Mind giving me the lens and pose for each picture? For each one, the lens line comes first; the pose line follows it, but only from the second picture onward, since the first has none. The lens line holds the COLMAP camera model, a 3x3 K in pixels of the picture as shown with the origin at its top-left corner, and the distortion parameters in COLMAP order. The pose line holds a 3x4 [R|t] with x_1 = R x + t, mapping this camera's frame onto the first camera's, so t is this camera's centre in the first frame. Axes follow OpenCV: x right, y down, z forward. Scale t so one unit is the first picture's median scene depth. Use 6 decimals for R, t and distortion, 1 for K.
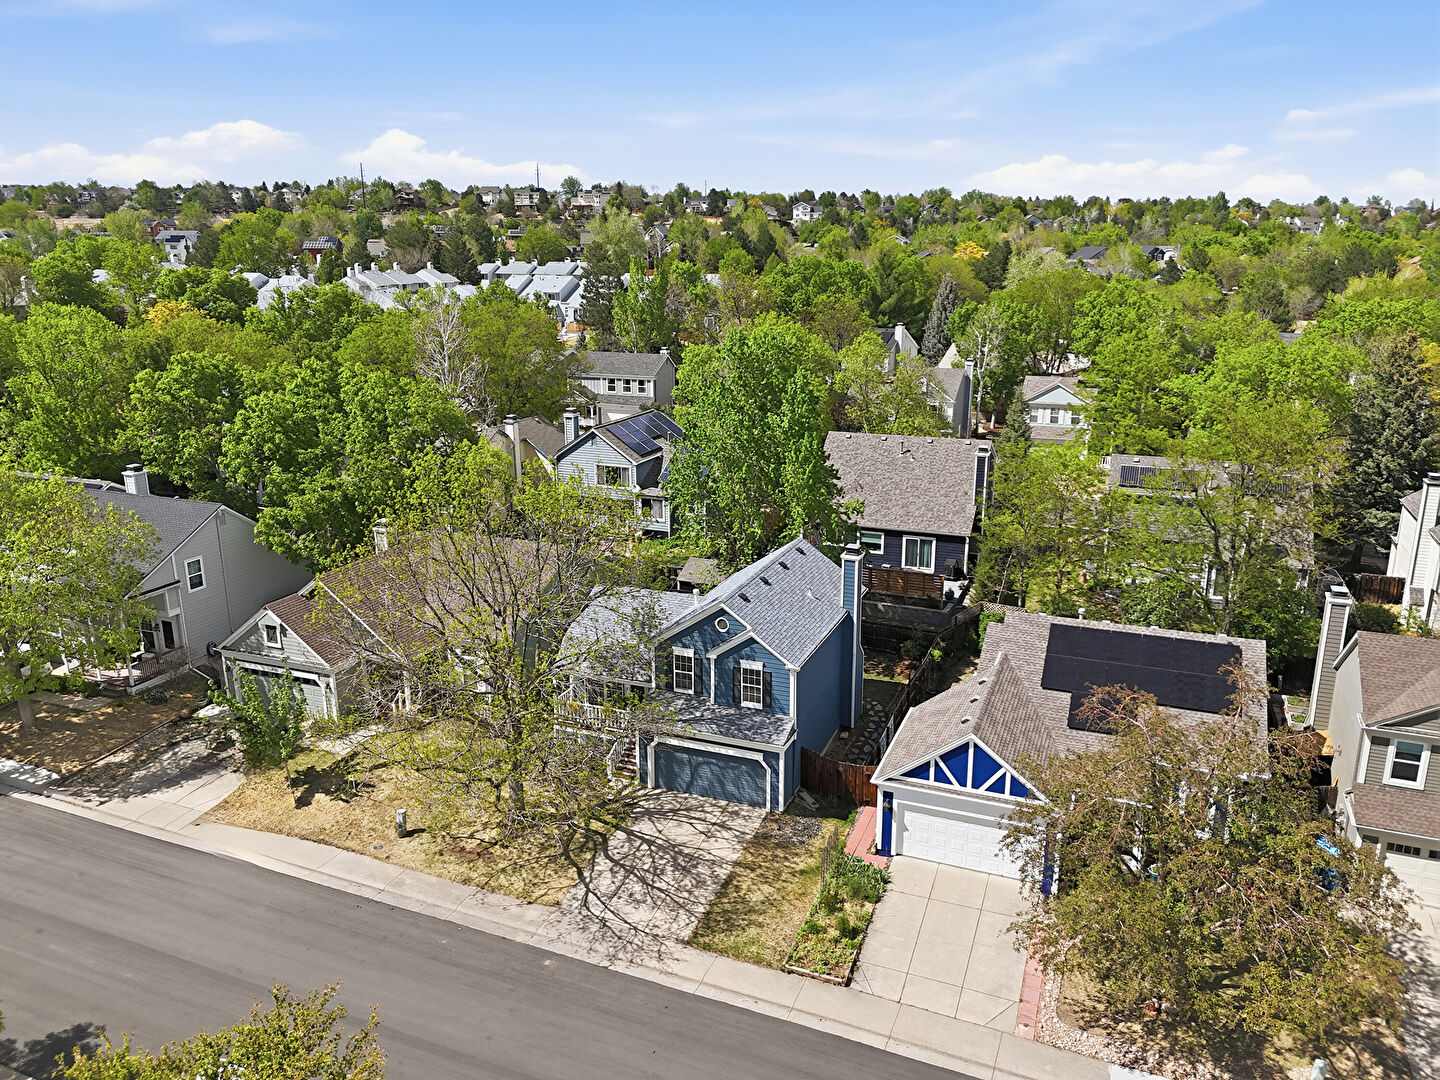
lens RADIAL K [[1076.8, 0, 720.0], [0, 1076.8, 540.0], [0, 0, 1]] dist [0.081294, -0.087190]
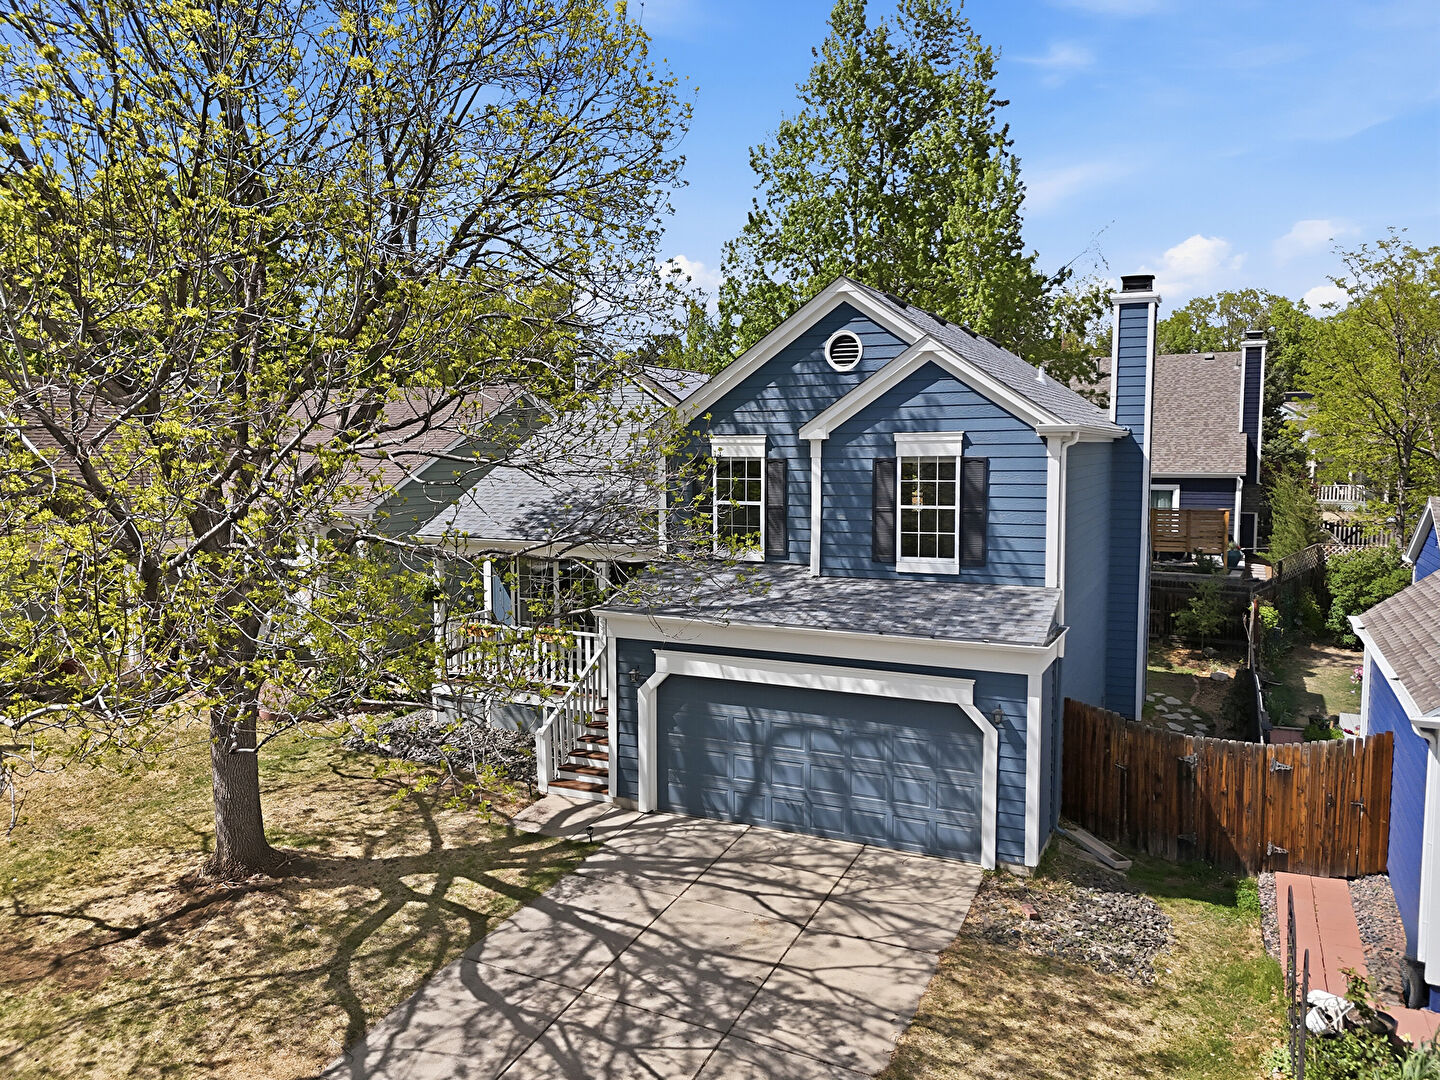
lens RADIAL K [[1076.8, 0, 720.0], [0, 1076.8, 540.0], [0, 0, 1]] dist [0.081294, -0.087190]
pose [[0.998147, 0.008376, -0.060274, -0.017896], [-0.018947, 0.984025, -0.177017, 0.214279], [0.057828, 0.177831, 0.982361, 0.657192]]
